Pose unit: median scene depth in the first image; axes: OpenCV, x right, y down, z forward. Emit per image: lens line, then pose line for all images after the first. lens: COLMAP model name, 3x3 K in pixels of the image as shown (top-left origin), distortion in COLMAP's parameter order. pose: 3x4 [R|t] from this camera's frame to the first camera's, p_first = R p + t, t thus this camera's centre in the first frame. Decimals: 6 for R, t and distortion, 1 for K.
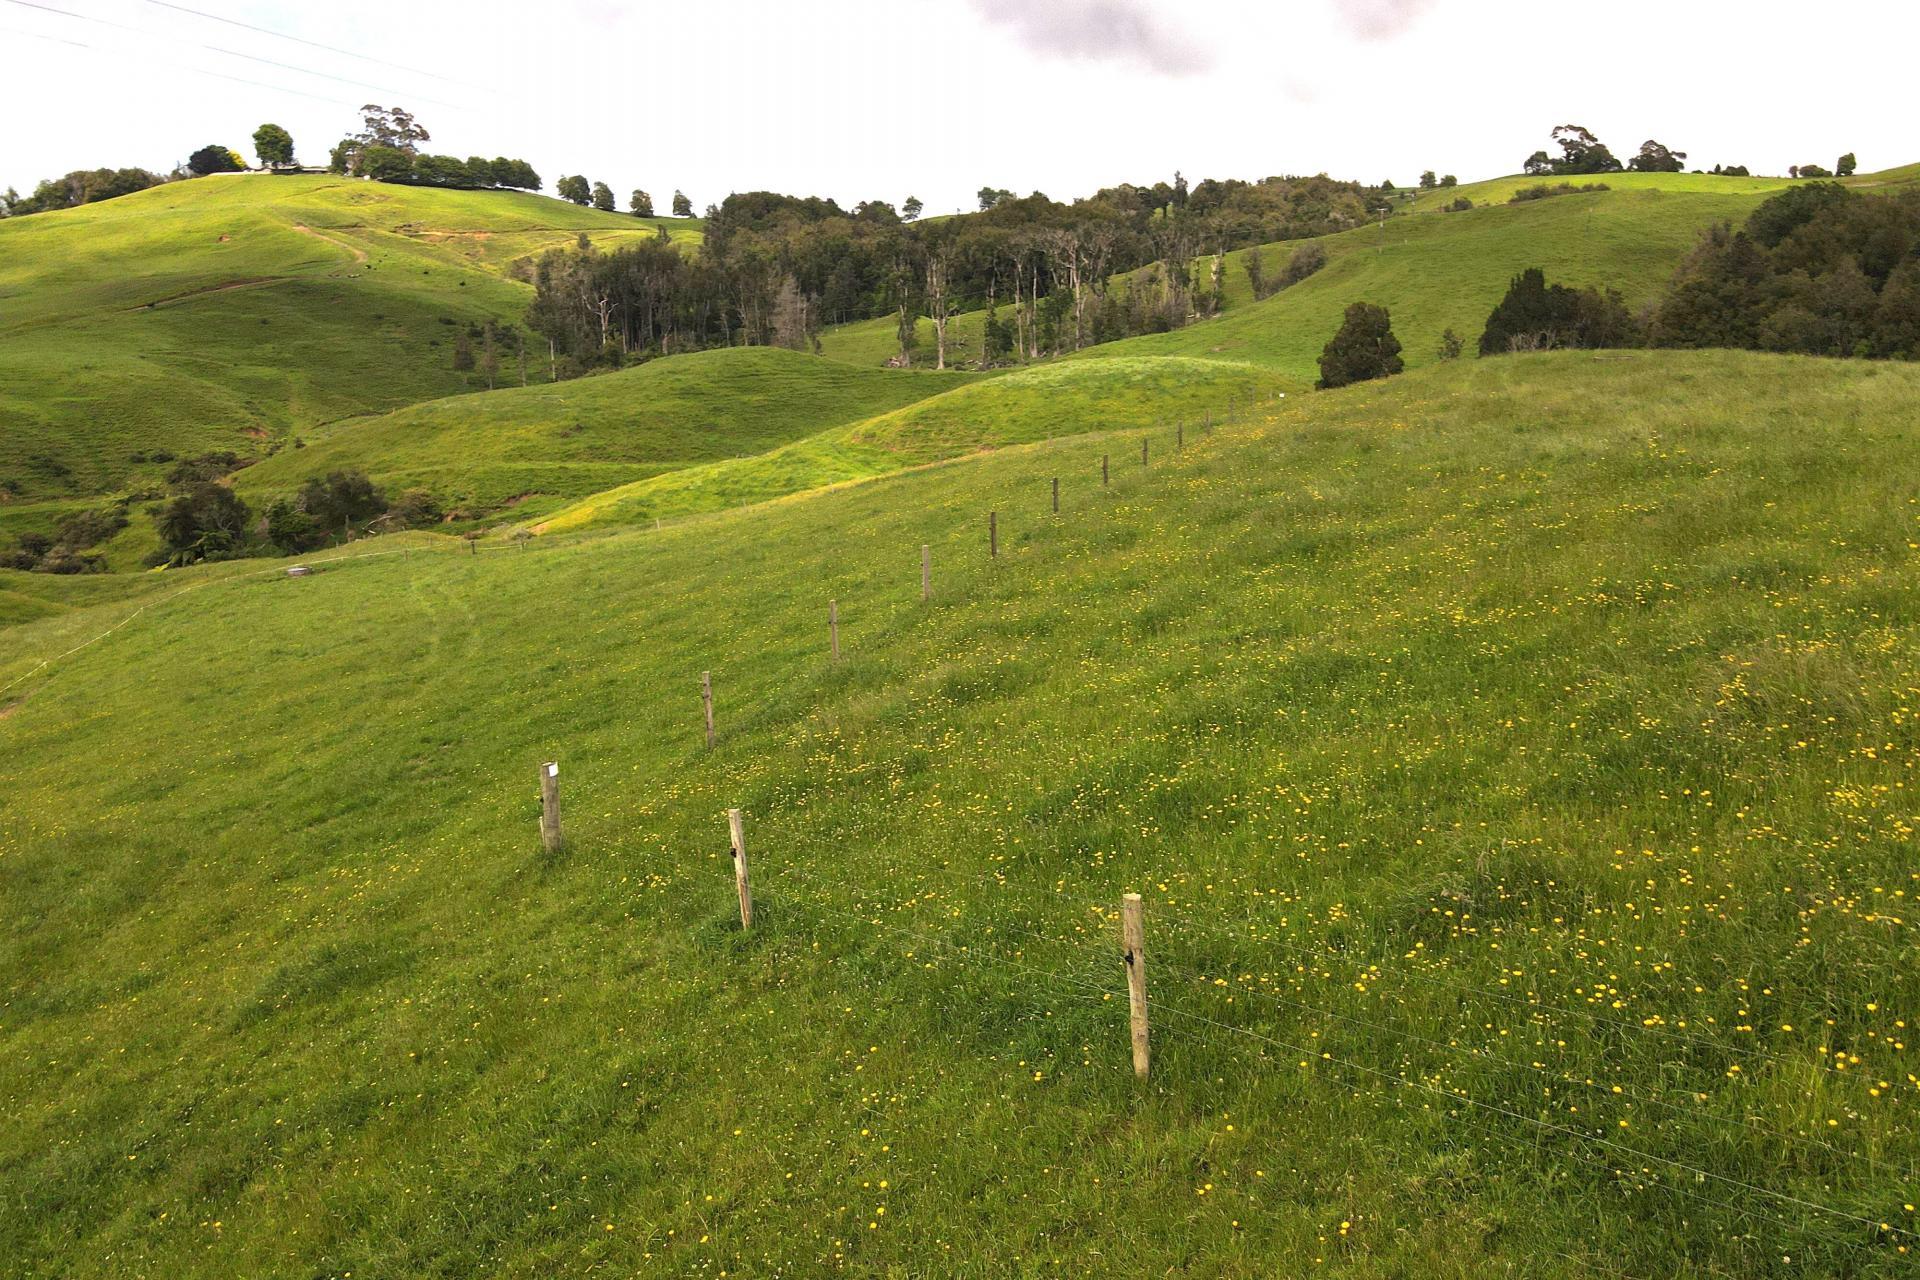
lens RADIAL K [[1423.1, 0, 952.6], [0, 1423.1, 620.6], [0, 0, 1]] dist [0.007044, 0.013042]
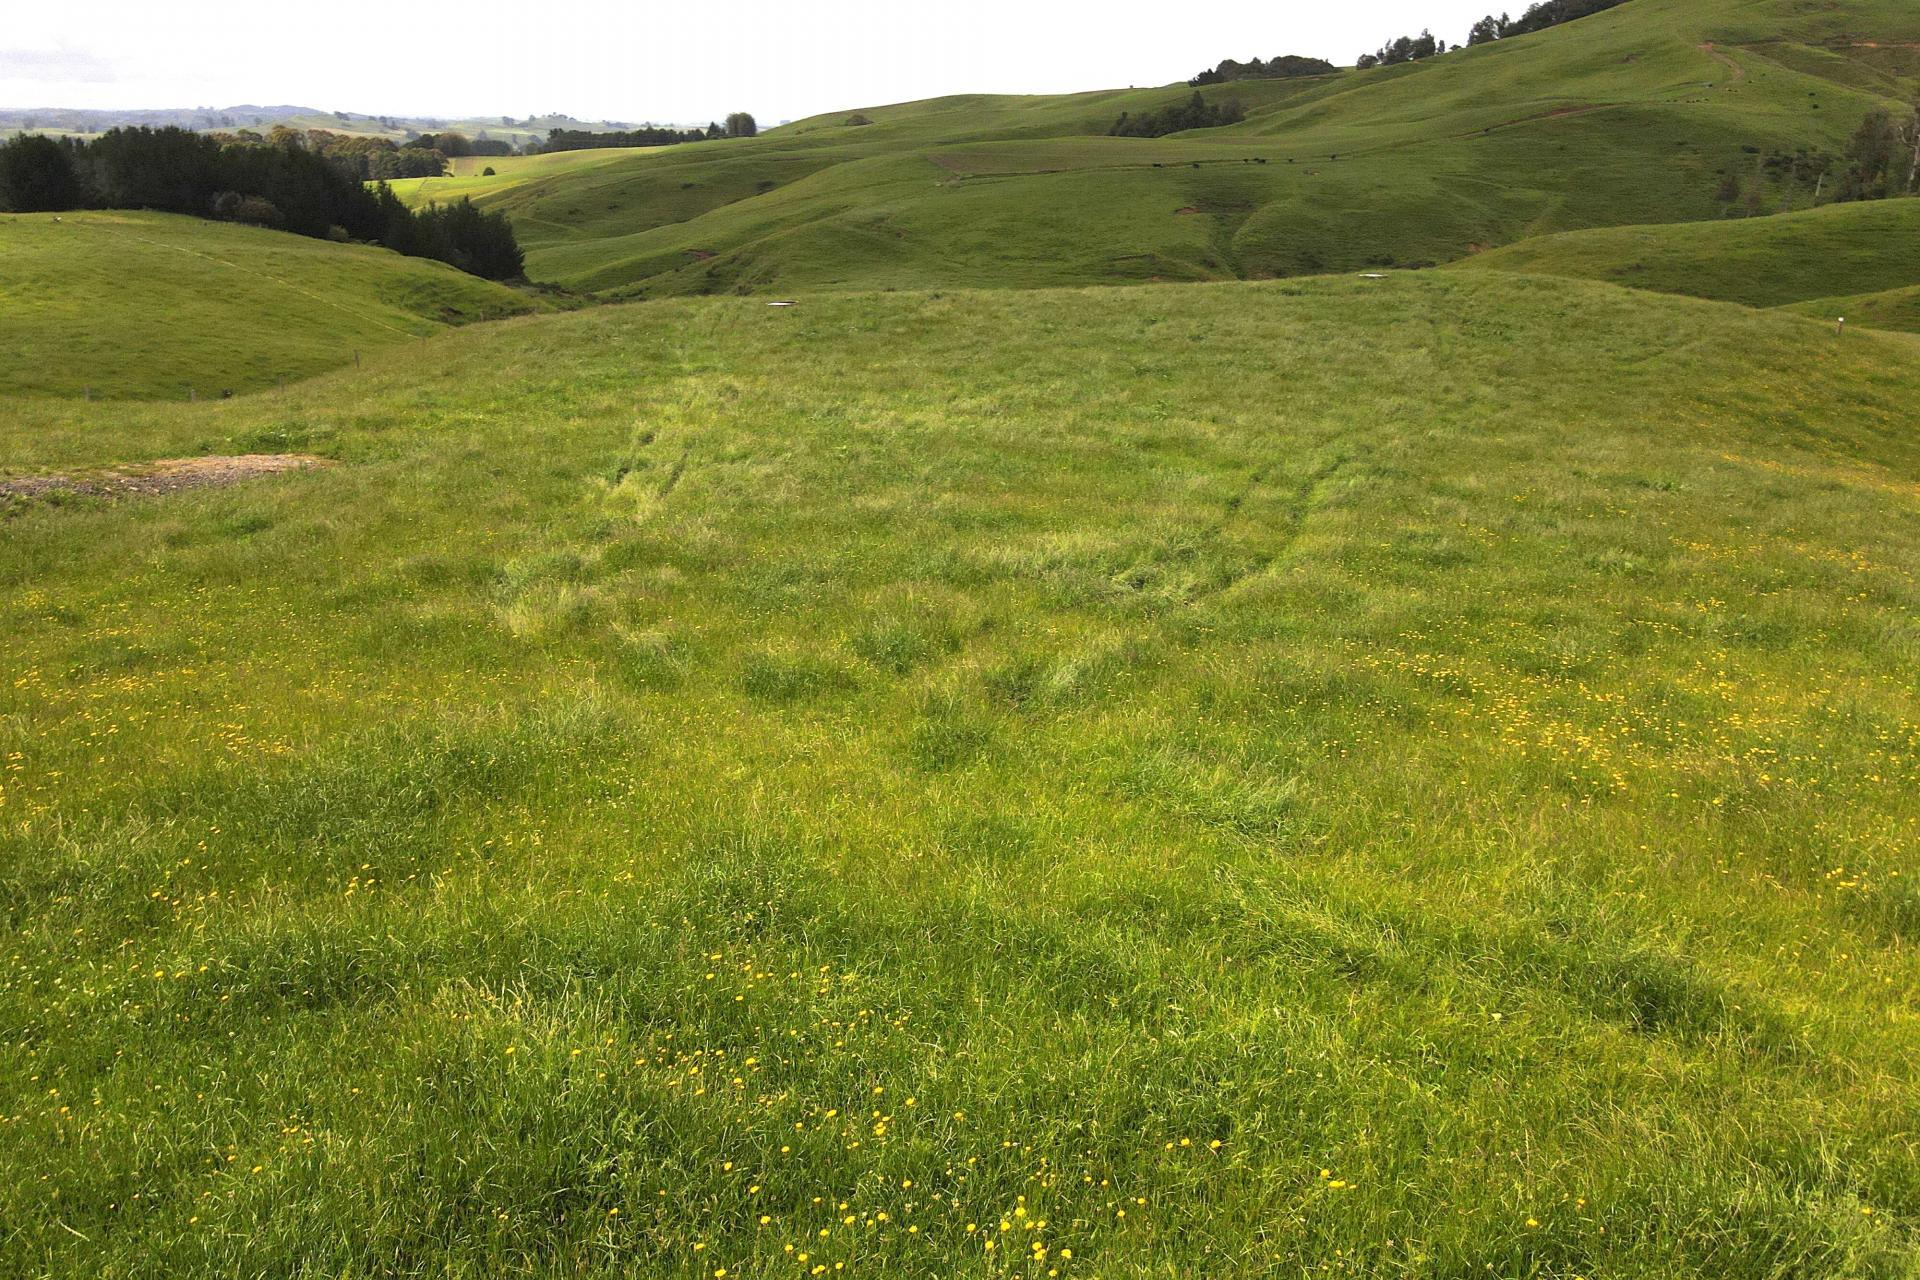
lens RADIAL K [[1409.6, 0, 956.4], [0, 1409.6, 643.8], [0, 0, 1]] dist [0.000191, 0.028332]
pose [[0.563911, 0.302481, -0.768446, 0.171003], [-0.185640, 0.953122, 0.238946, -0.007726], [0.804700, 0.007910, 0.593629, -0.045930]]
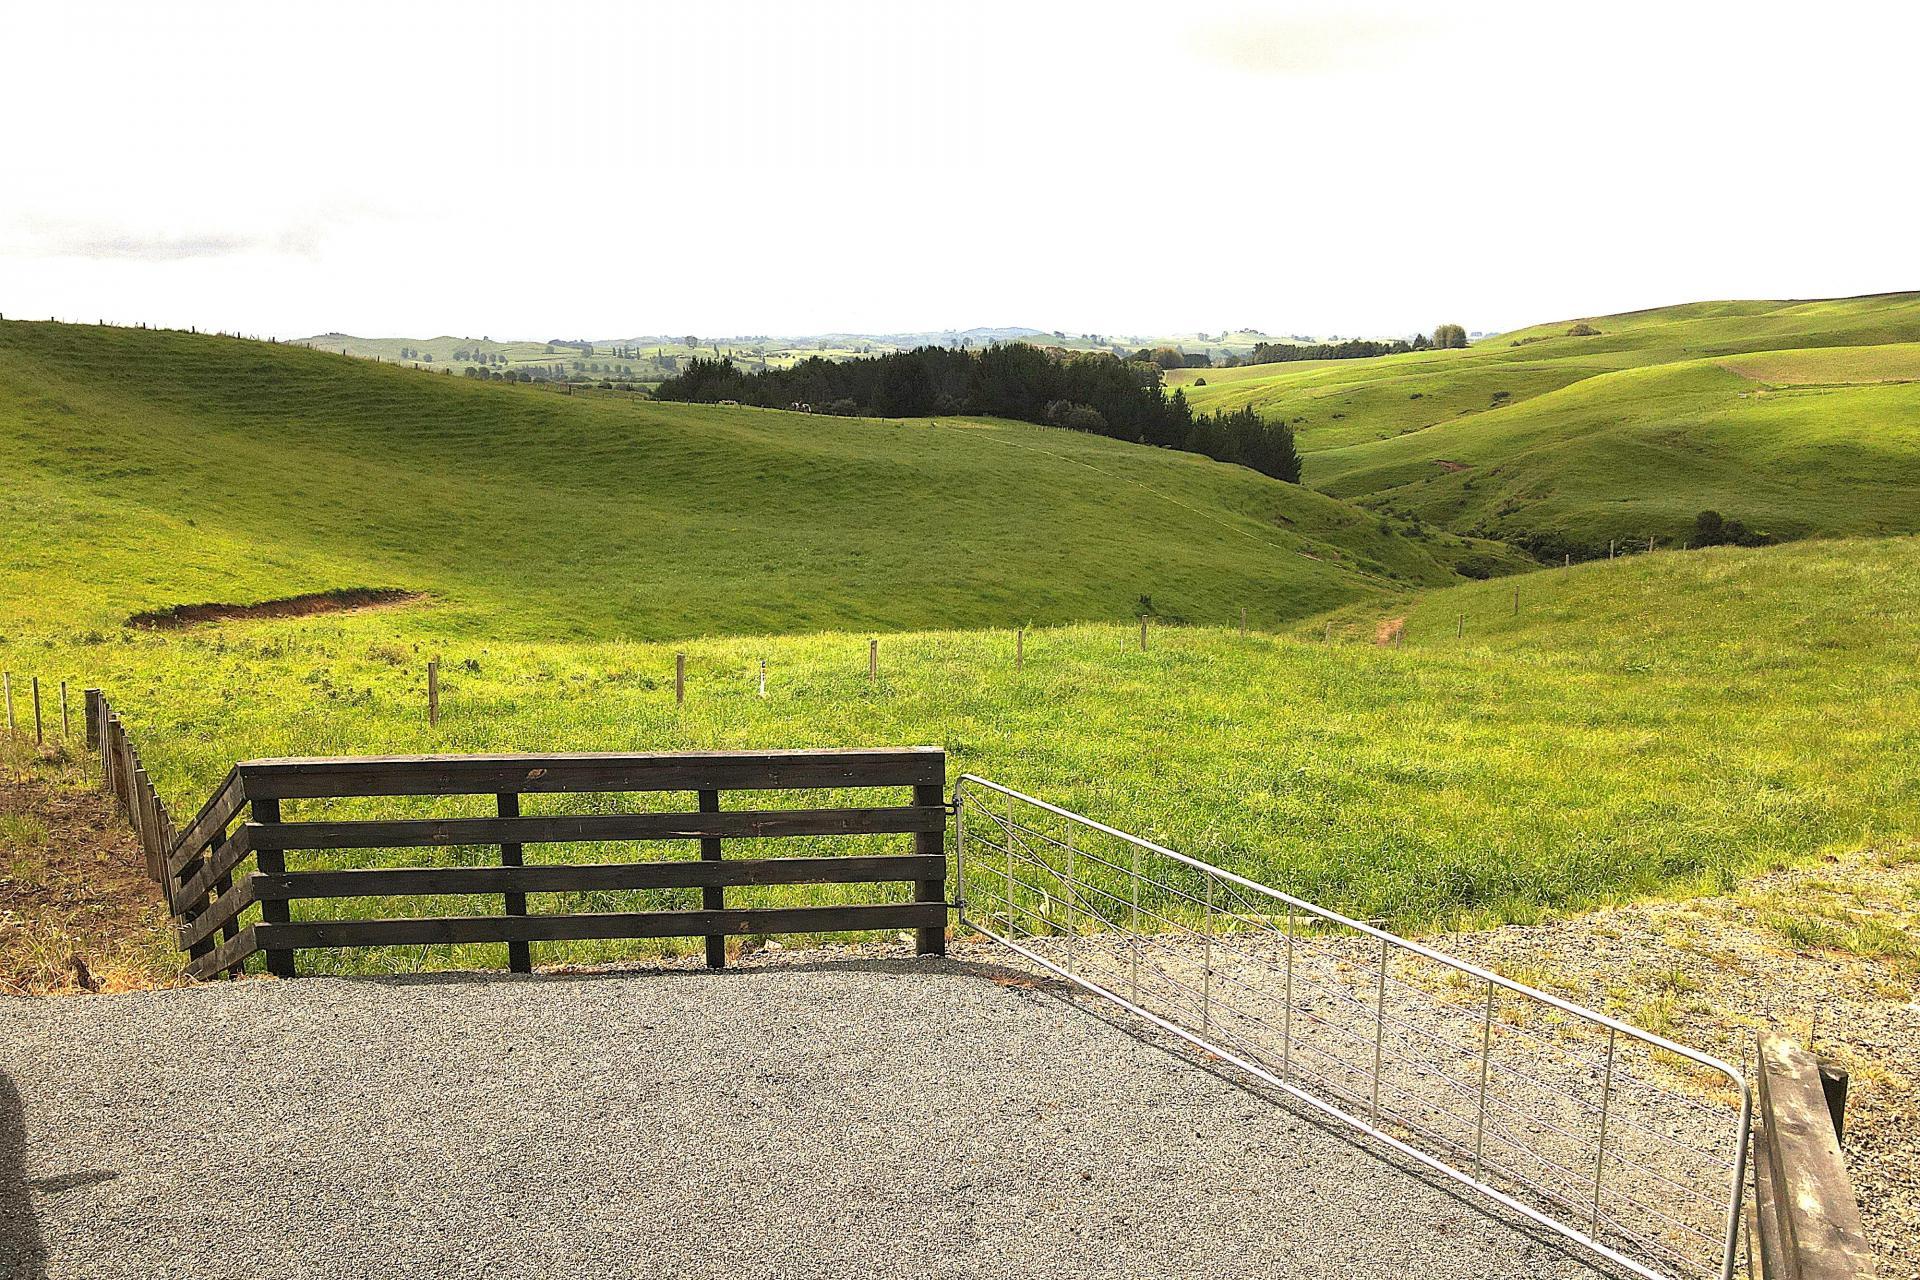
lens RADIAL K [[1414.1, 0, 950.9], [0, 1414.1, 635.2], [0, 0, 1]] dist [0.020802, 0.002572]
pose [[0.140751, 0.216997, -0.965972, 0.129070], [-0.203178, 0.961249, 0.186331, 0.000371], [0.968973, 0.170038, 0.179386, -0.074960]]
